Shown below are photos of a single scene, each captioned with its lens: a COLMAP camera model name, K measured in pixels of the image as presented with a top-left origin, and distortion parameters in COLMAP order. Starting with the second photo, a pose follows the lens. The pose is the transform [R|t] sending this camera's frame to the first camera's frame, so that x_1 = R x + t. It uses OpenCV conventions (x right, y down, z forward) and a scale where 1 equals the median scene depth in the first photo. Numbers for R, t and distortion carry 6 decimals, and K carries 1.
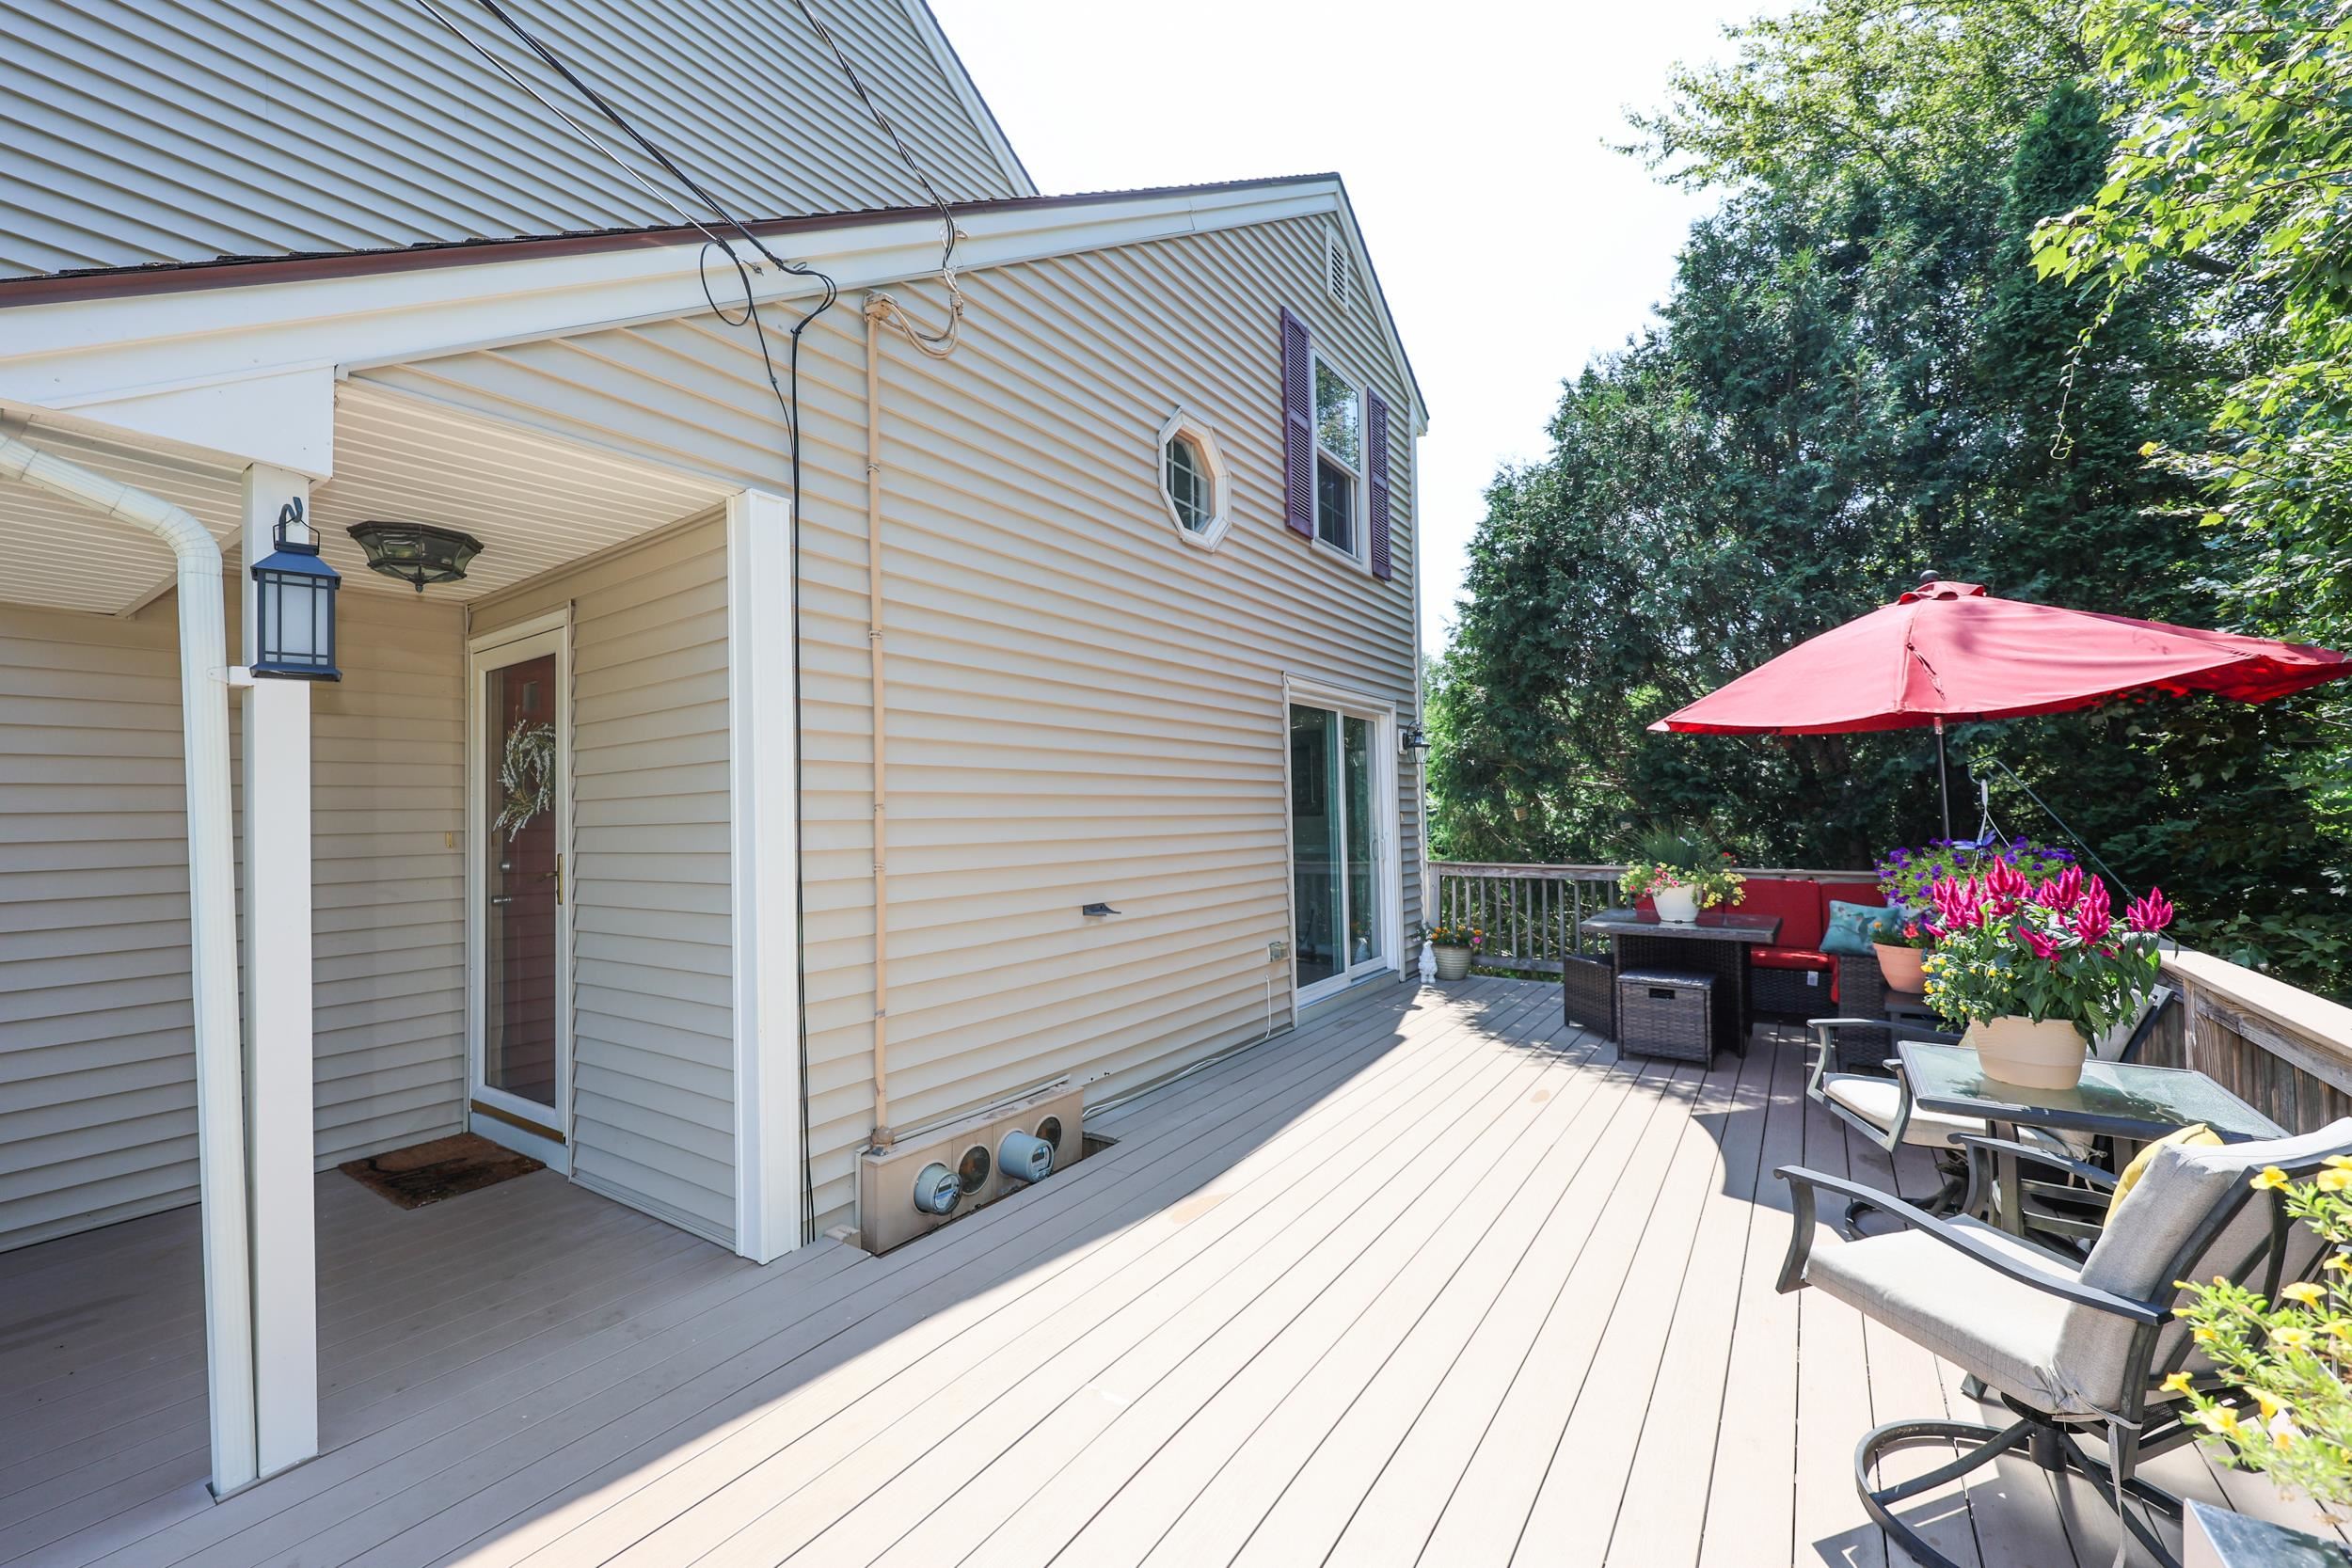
lens RADIAL K [[938.8, 0, 1187.8], [0, 938.8, 790.5], [0, 0, 1]] dist [0.002297, 0.000332]
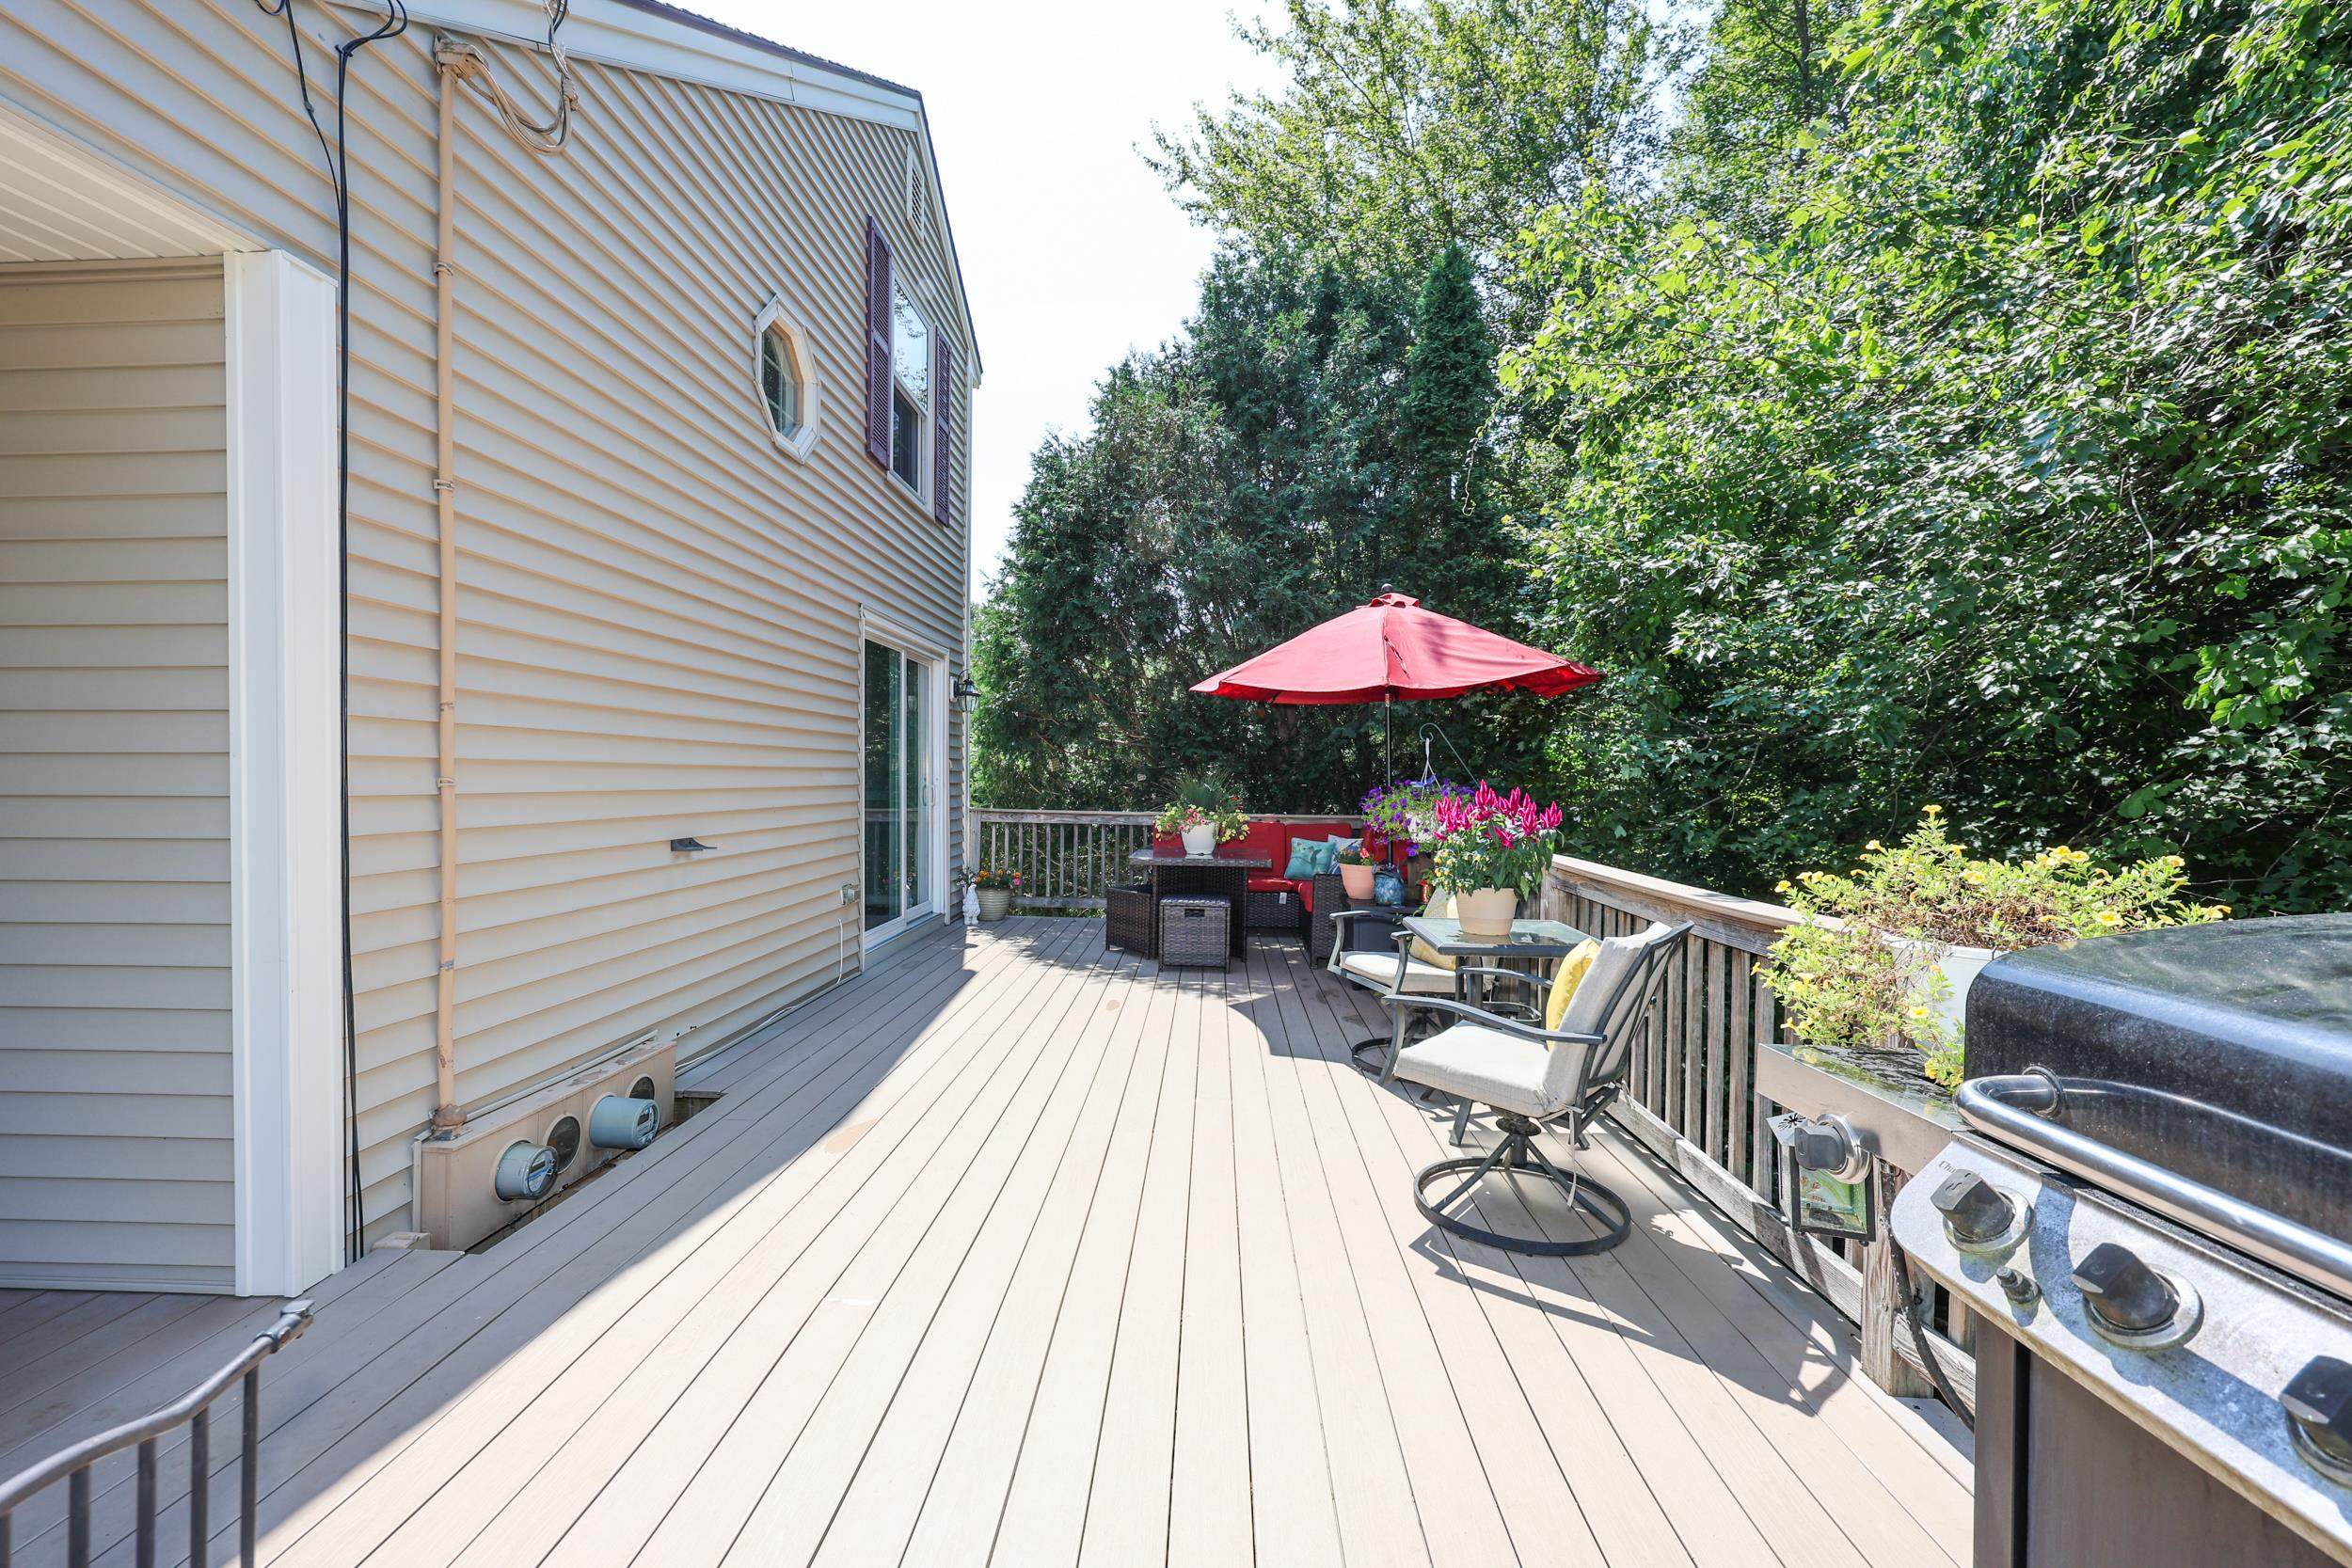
lens RADIAL K [[938.8, 0, 1187.8], [0, 938.8, 790.5], [0, 0, 1]] dist [0.002297, 0.000332]
pose [[0.852621, 0.014441, 0.522330, -0.133810], [-0.036090, 0.998858, 0.031295, 0.026009], [-0.521281, -0.045534, 0.852169, -0.002033]]
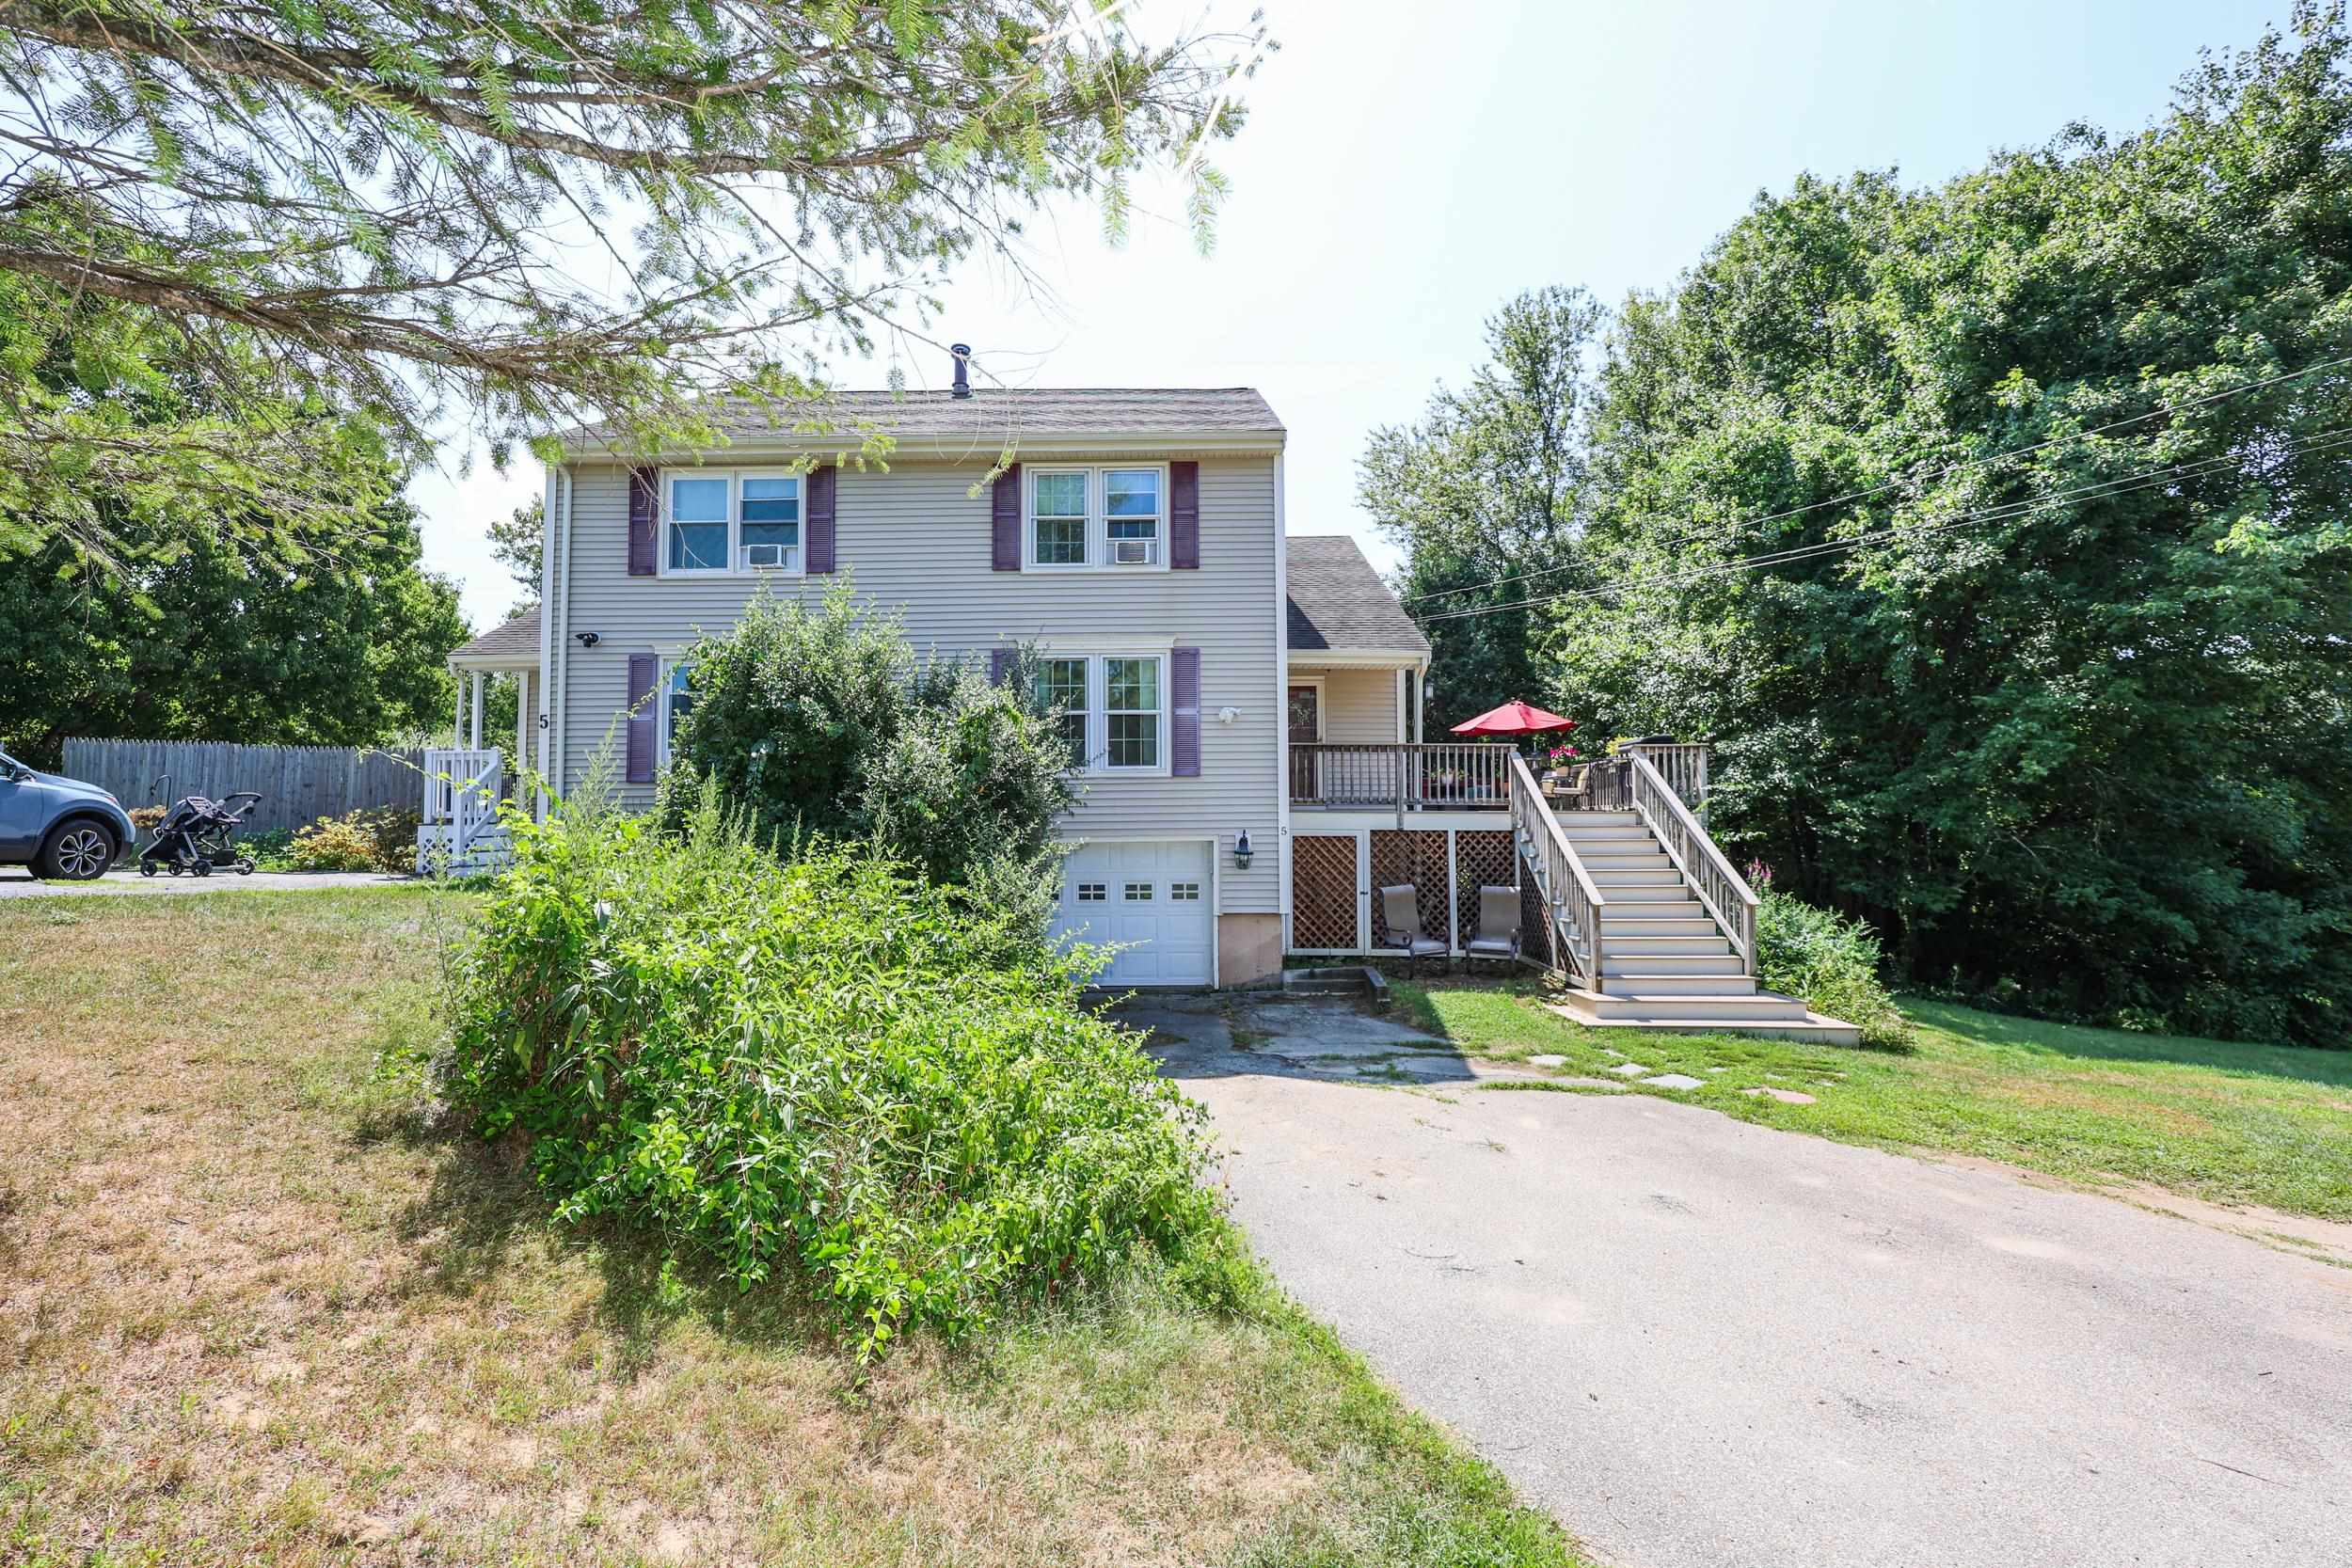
lens RADIAL K [[938.8, 0, 1187.8], [0, 938.8, 790.5], [0, 0, 1]] dist [0.002297, 0.000332]
pose [[0.830790, 0.044925, 0.554769, -2.654152], [-0.030100, 0.998905, -0.035815, 0.365838], [-0.555771, 0.013056, 0.831233, -1.621369]]
